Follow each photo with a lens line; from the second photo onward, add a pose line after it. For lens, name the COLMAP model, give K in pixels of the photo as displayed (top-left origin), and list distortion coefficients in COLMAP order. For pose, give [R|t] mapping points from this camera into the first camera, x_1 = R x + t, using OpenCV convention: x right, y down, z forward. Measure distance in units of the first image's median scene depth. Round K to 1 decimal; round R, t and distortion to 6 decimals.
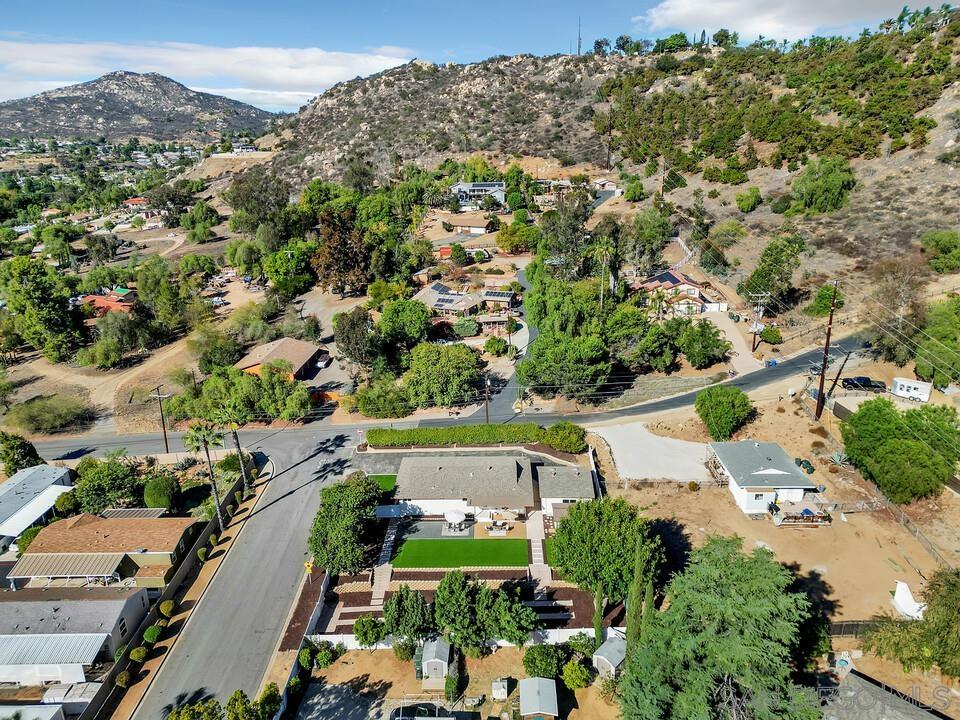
lens RADIAL K [[666.8, 0, 478.1], [0, 666.8, 355.0], [0, 0, 1]] dist [0.069709, -0.086951]
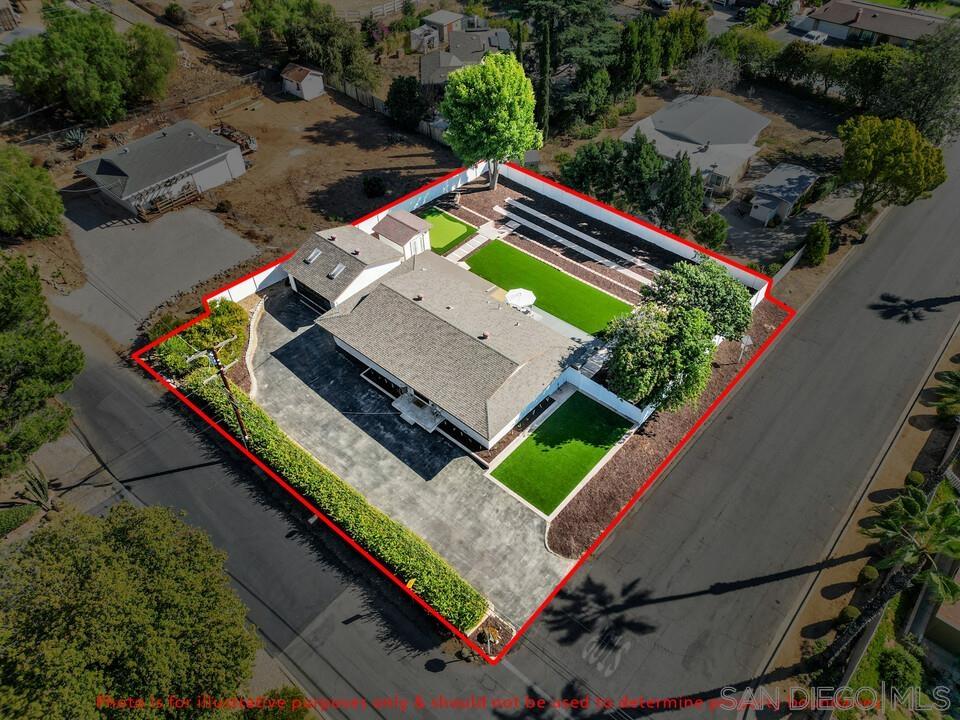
lens RADIAL K [[666.8, 0, 478.1], [0, 666.8, 355.0], [0, 0, 1]] dist [0.069709, -0.086951]
pose [[-0.768588, -0.429965, 0.473711, -0.341727], [0.232030, 0.502699, 0.832740, -0.295812], [-0.596183, 0.749949, -0.286604, 1.254577]]
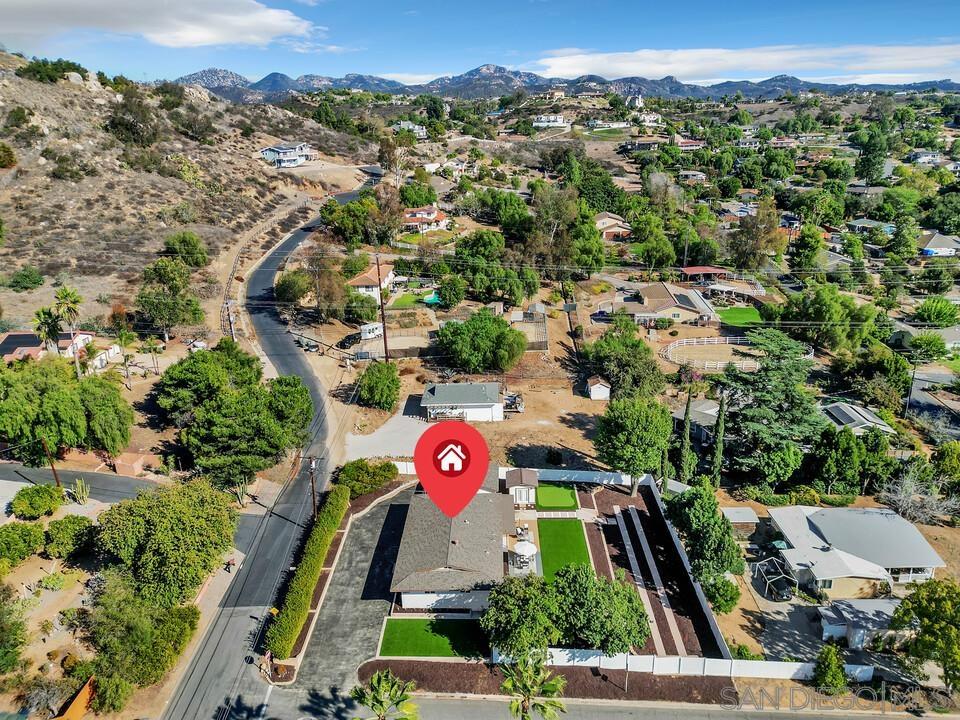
lens RADIAL K [[666.8, 0, 478.1], [0, 666.8, 355.0], [0, 0, 1]] dist [0.069709, -0.086951]
pose [[-0.003415, -0.300502, 0.953775, -0.802140], [0.338806, 0.897022, 0.283835, -0.262240], [-0.940850, 0.324114, 0.098749, 0.883269]]
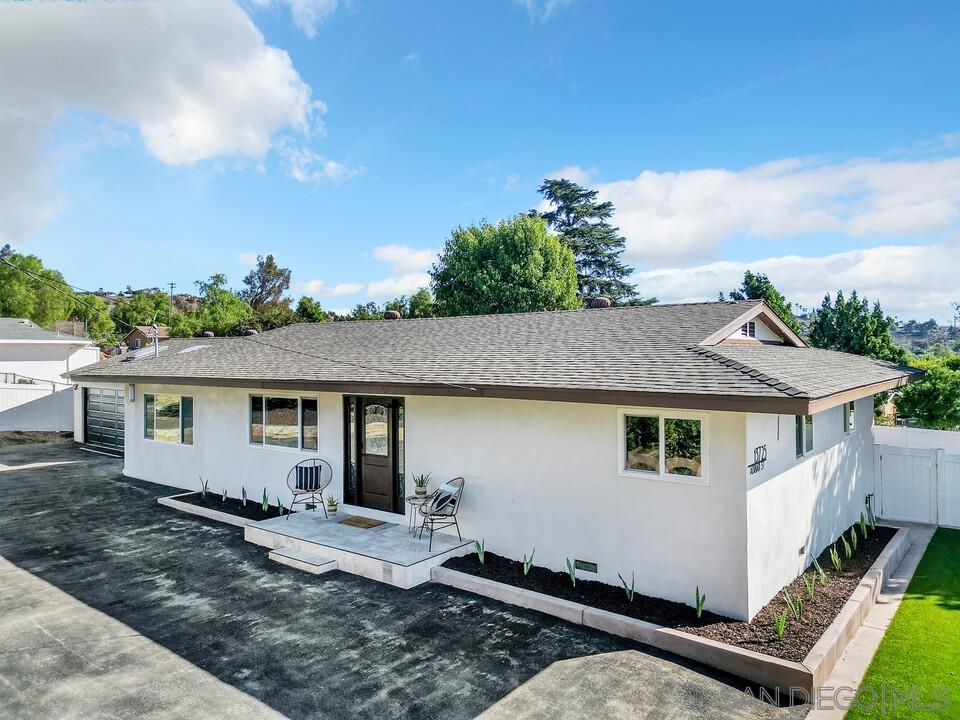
lens RADIAL K [[666.8, 0, 478.1], [0, 666.8, 355.0], [0, 0, 1]] dist [0.069709, -0.086951]
pose [[-0.794464, 0.022954, 0.606877, -0.145652], [0.215941, 0.944659, 0.246959, 0.144400], [-0.567623, 0.327250, -0.755455, 1.230536]]
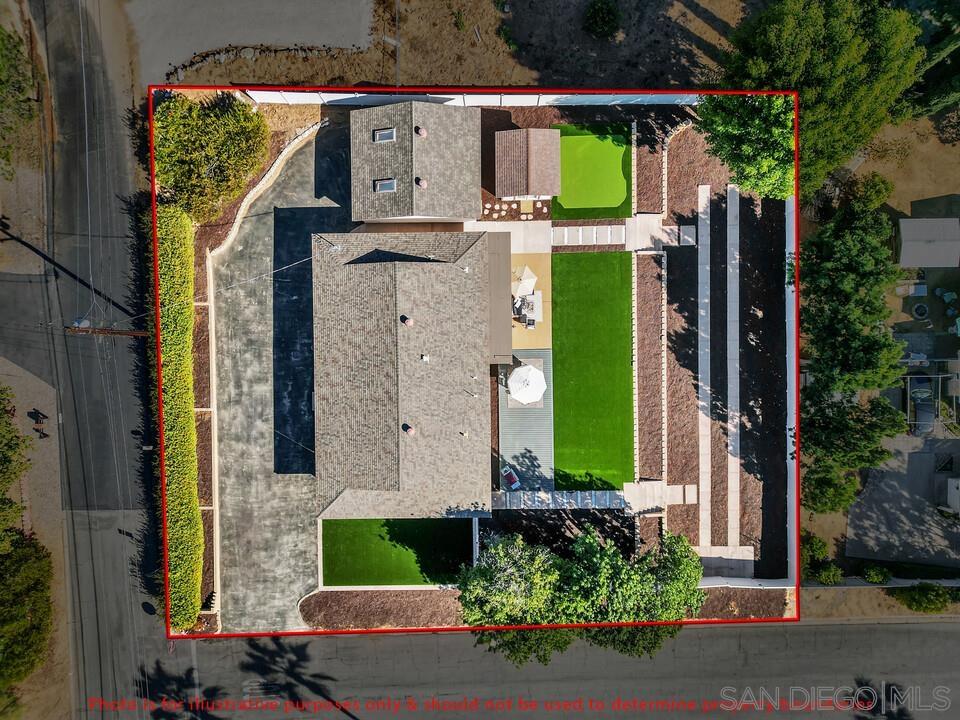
lens RADIAL K [[666.8, 0, 478.1], [0, 666.8, 355.0], [0, 0, 1]] dist [0.069709, -0.086951]
pose [[-0.043118, -0.999016, 0.010338, -0.014694], [0.334588, -0.004689, 0.942353, -0.264206], [-0.941377, 0.044092, 0.334461, 0.856474]]
